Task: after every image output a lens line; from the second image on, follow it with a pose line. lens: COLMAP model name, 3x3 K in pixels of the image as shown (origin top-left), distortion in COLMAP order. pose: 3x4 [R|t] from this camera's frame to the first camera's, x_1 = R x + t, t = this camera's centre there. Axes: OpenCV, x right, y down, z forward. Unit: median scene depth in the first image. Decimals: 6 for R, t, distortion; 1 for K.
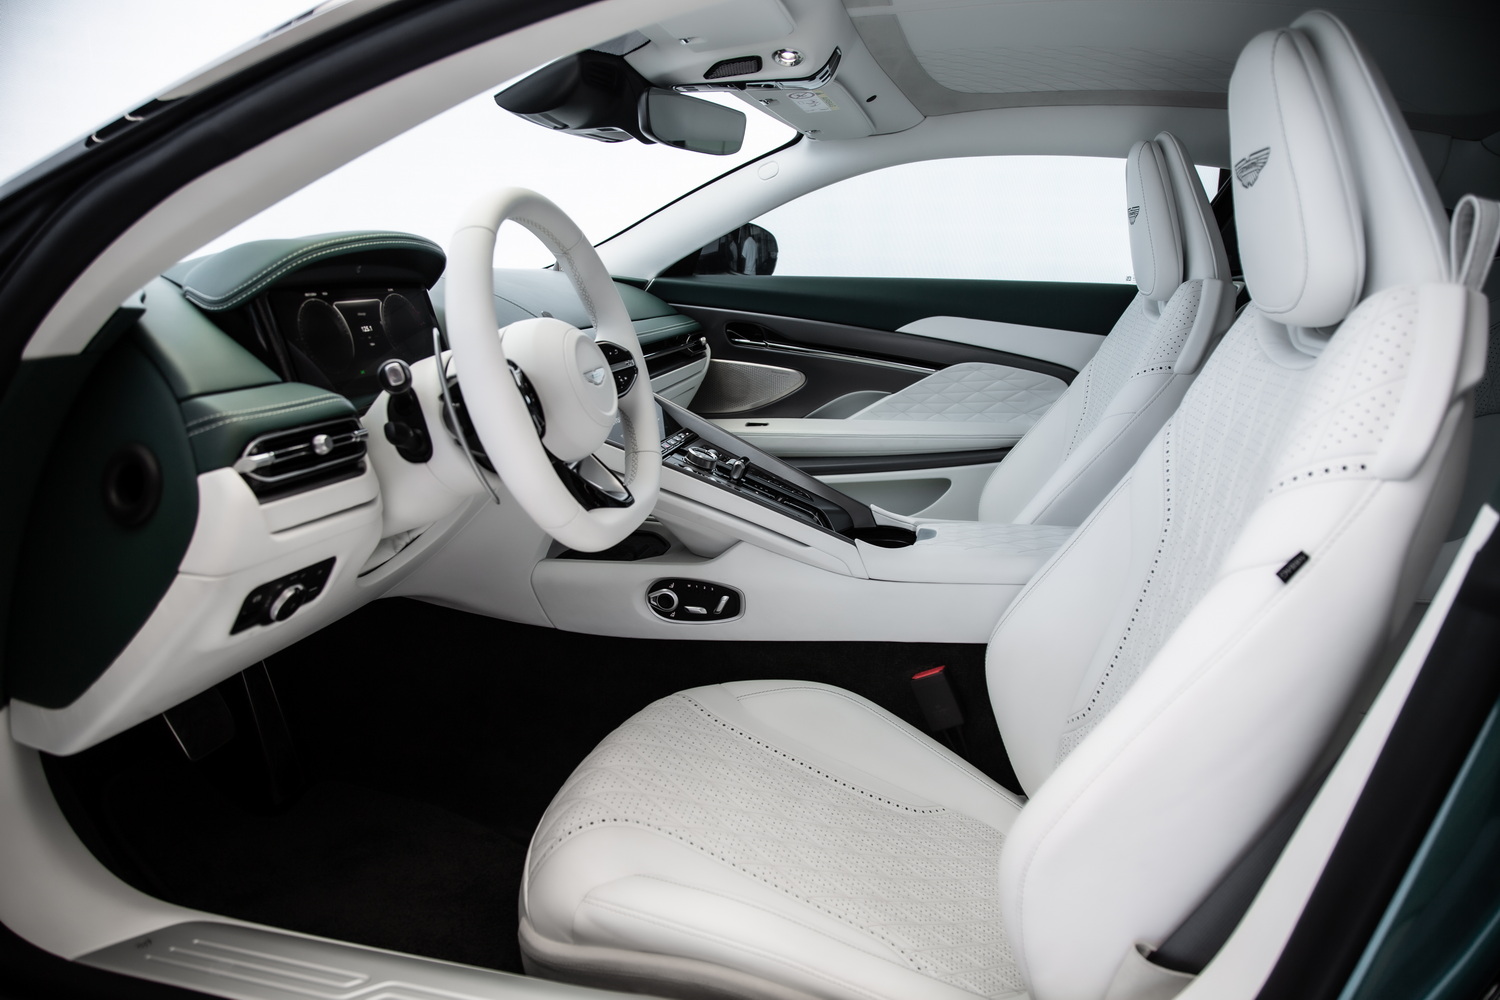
lens RADIAL K [[992.1, 0, 750.0], [0, 992.1, 500.0], [0, 0, 1]] dist [-0.135019, 0.045490]
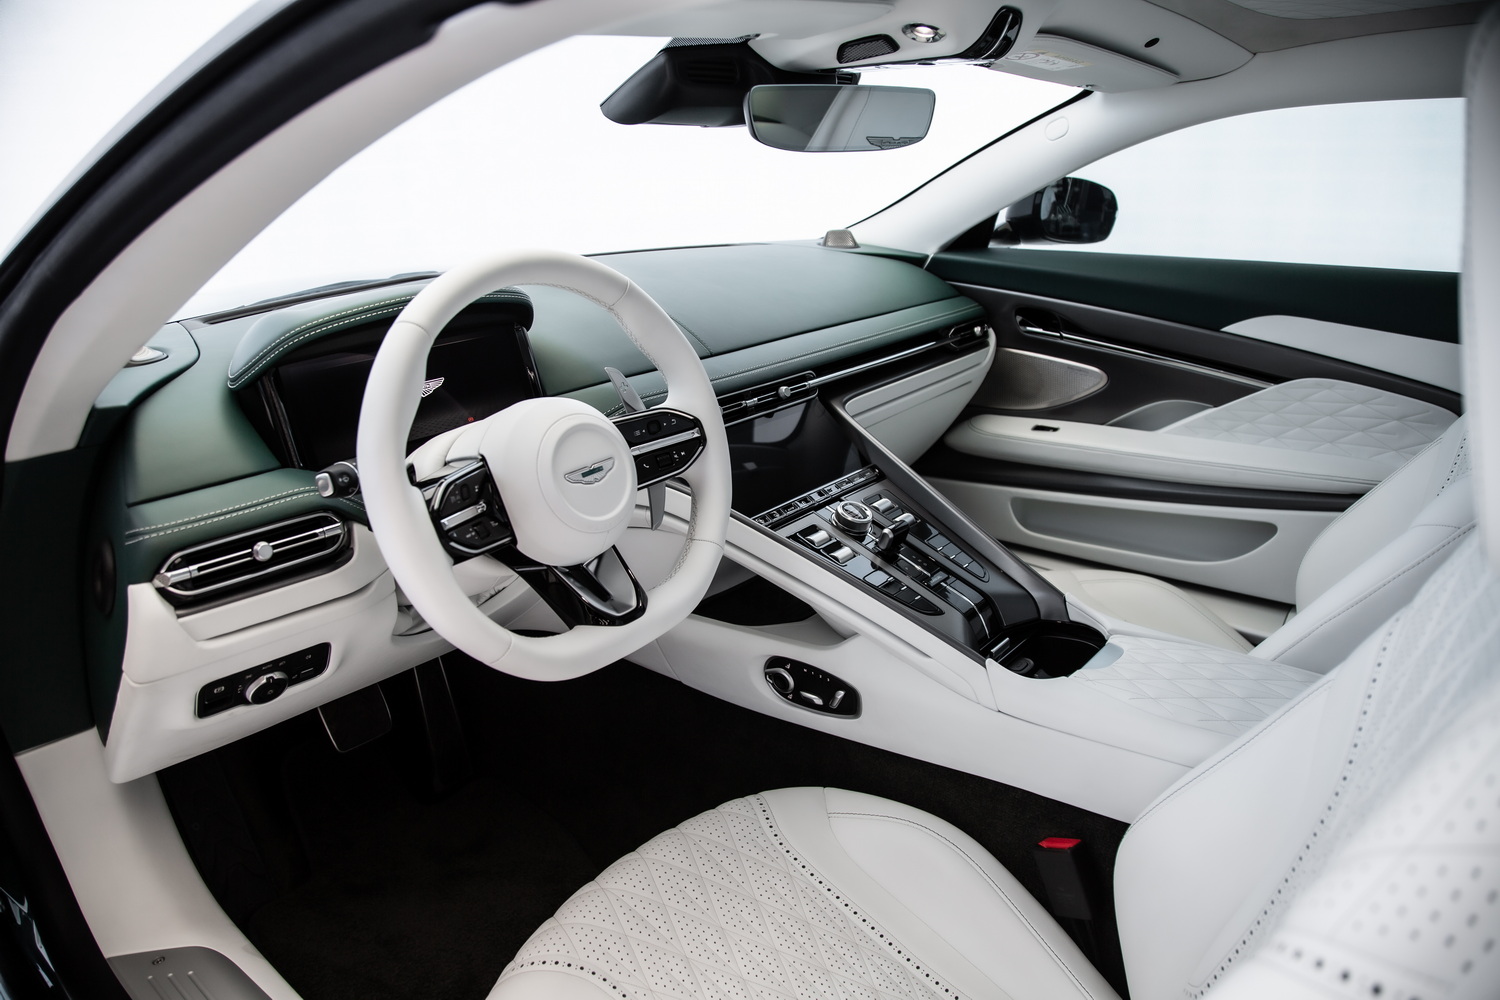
lens RADIAL K [[992.1, 0, 750.0], [0, 992.1, 500.0], [0, 0, 1]] dist [-0.135019, 0.045490]
pose [[0.890303, 0.113903, -0.440893, 0.254476], [-0.068537, 0.990700, 0.117545, -0.156097], [0.450182, -0.074433, 0.889829, 0.220284]]
